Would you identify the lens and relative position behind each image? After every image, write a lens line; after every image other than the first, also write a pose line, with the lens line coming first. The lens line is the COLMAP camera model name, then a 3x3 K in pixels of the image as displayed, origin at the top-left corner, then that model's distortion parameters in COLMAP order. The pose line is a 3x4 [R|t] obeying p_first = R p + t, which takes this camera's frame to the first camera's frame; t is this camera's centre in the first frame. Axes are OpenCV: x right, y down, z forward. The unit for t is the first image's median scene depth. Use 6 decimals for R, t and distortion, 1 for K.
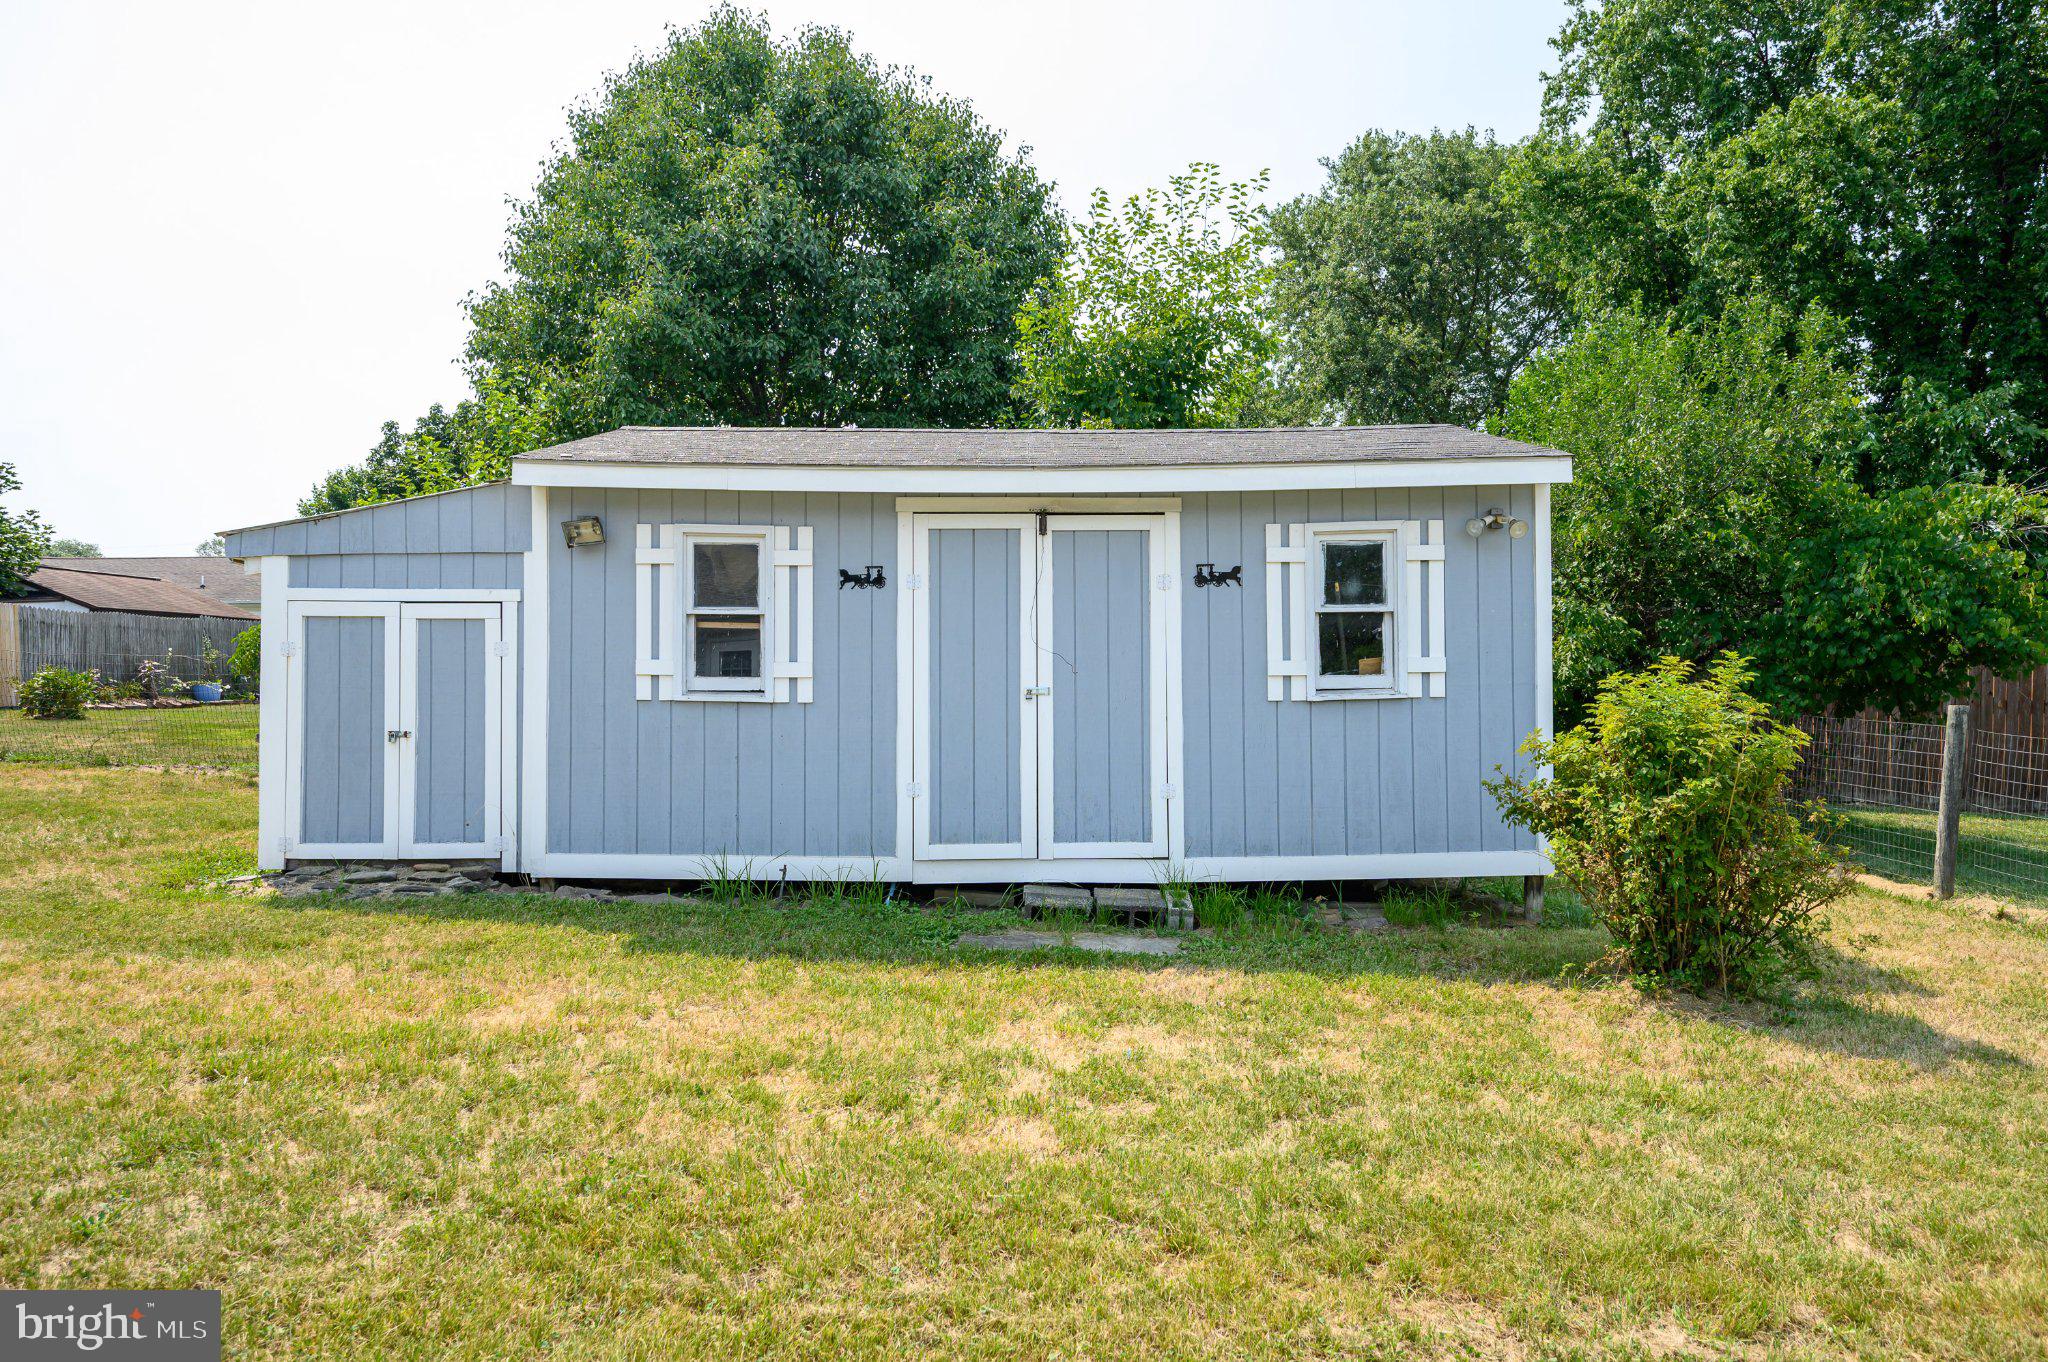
lens RADIAL K [[1236.5, 0, 1023.9], [0, 1236.5, 679.4], [0, 0, 1]] dist [0.002669, 0.000853]
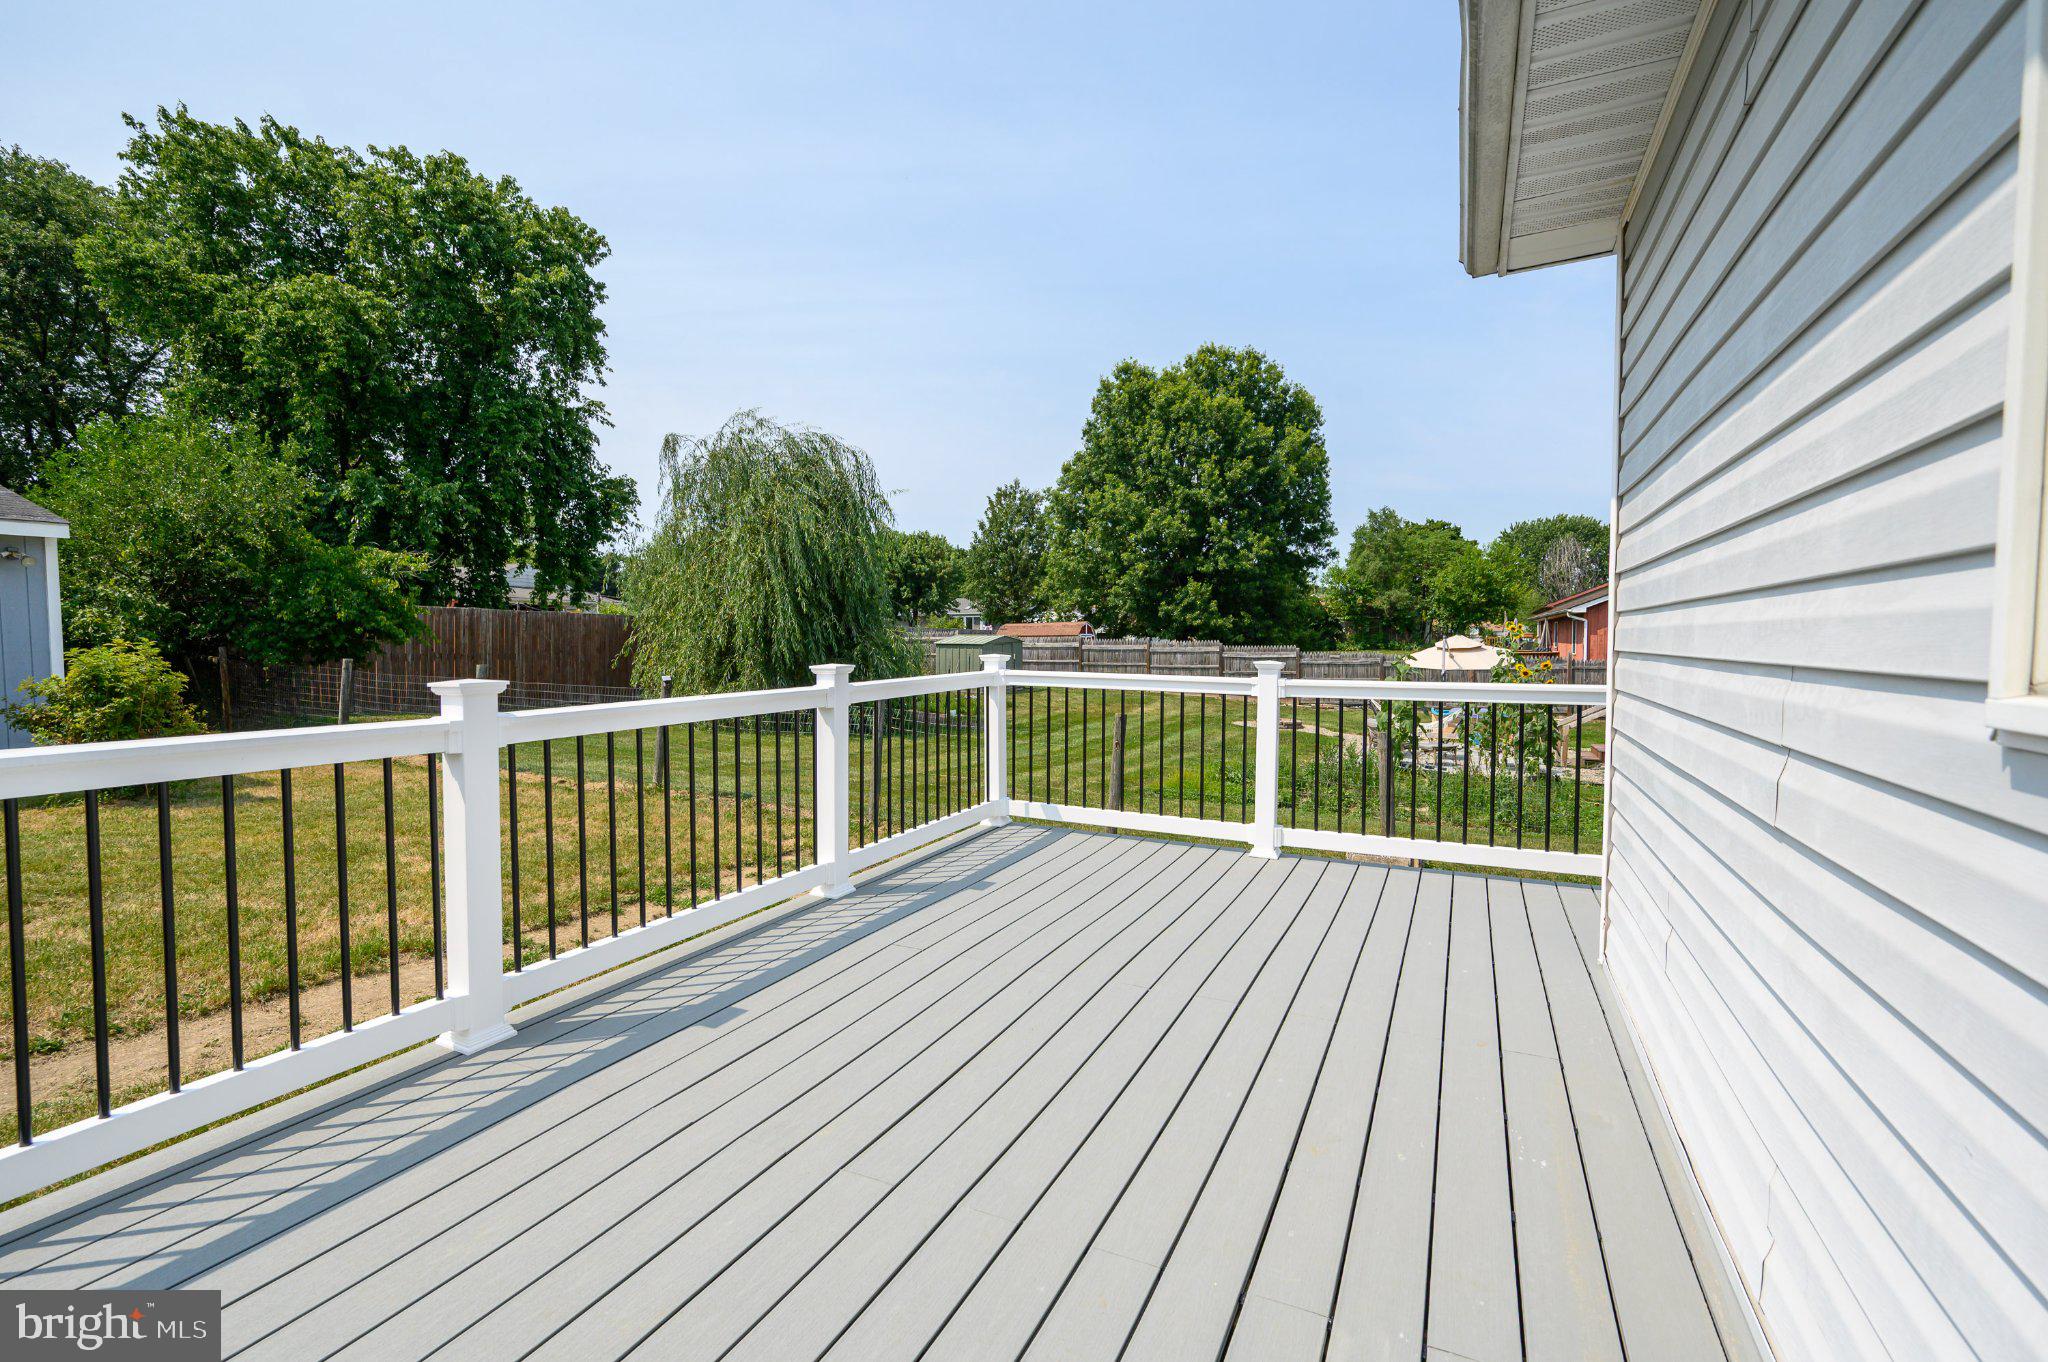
lens RADIAL K [[915.7, 0, 1021.0], [0, 915.7, 678.9], [0, 0, 1]] dist [0.001004, 0.000070]
pose [[0.433533, -0.033864, 0.900501, -0.119608], [-0.009658, 0.999062, 0.042220, -0.019620], [-0.901086, -0.027000, 0.432800, -0.604988]]
